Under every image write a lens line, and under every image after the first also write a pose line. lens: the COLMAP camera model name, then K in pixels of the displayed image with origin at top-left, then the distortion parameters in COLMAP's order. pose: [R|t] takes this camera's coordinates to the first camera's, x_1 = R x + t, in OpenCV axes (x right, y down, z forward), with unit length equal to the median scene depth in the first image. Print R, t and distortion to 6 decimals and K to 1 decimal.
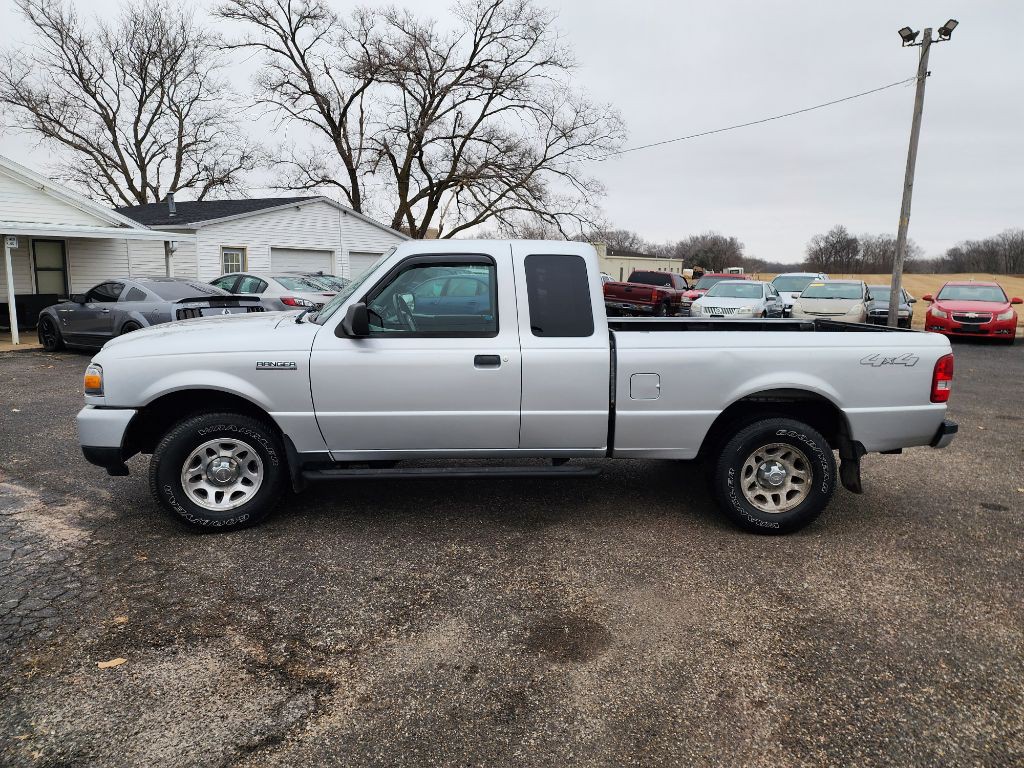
lens RADIAL K [[676.0, 0, 506.1], [0, 676.0, 375.5], [0, 0, 1]] dist [0.076527, -0.065119]
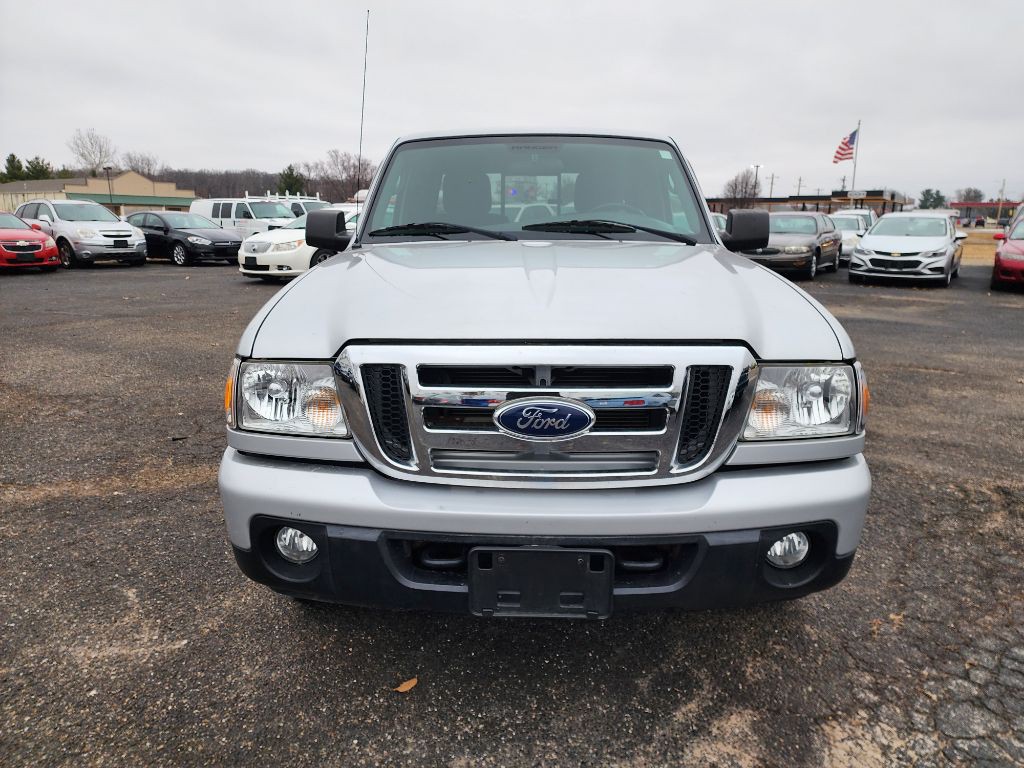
lens RADIAL K [[676.0, 0, 510.6], [0, 676.0, 381.2], [0, 0, 1]] dist [0.076527, -0.065119]
pose [[0.069478, -0.248851, 0.966047, -0.976972], [0.147883, 0.960257, 0.236723, -0.130486], [-0.986561, 0.126415, 0.103518, 1.101391]]
